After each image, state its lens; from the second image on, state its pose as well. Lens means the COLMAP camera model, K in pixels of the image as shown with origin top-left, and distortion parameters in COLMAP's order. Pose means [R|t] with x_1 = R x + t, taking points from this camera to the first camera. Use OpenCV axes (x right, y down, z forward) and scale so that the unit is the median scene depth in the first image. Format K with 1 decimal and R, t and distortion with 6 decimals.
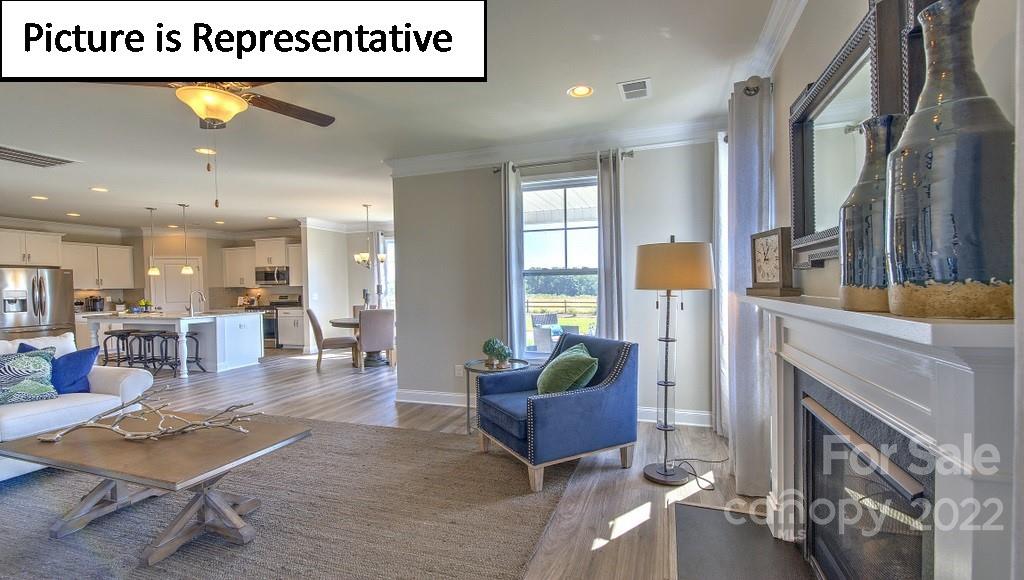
lens RADIAL K [[436.3, 0, 512.0], [0, 436.3, 299.9], [0, 0, 1]] dist [0.000782, 0.000004]
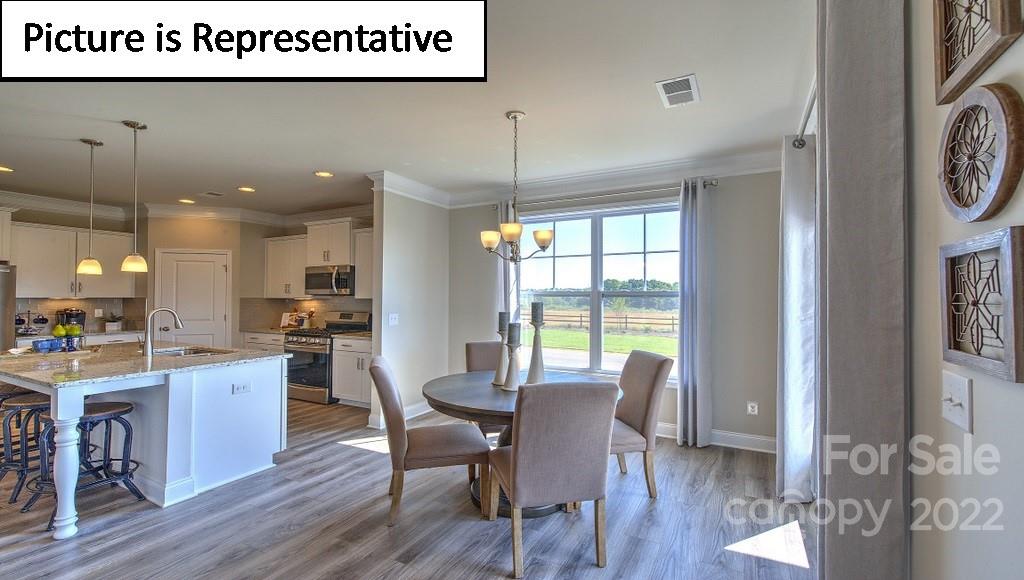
lens RADIAL K [[430.5, 0, 512.0], [0, 430.5, 290.0], [0, 0, 1]] dist [-0.000045, 0.000003]
pose [[0.986593, 0.015600, -0.162455, -0.203682], [-0.023467, 0.998637, -0.046619, -0.021147], [0.161506, 0.049806, 0.985614, 0.458699]]
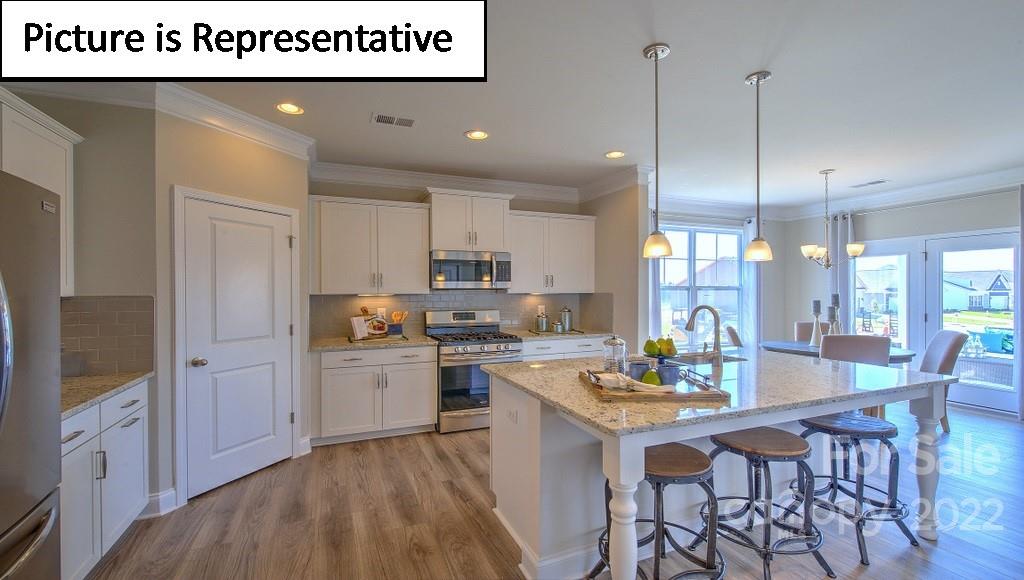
lens RADIAL K [[436.3, 0, 512.0], [0, 436.3, 299.9], [0, 0, 1]] dist [0.000782, 0.000004]
pose [[0.745232, -0.000550, 0.666805, -0.858570], [0.015654, 0.999739, -0.016670, -0.015894], [-0.666622, 0.022861, 0.745046, 0.638187]]
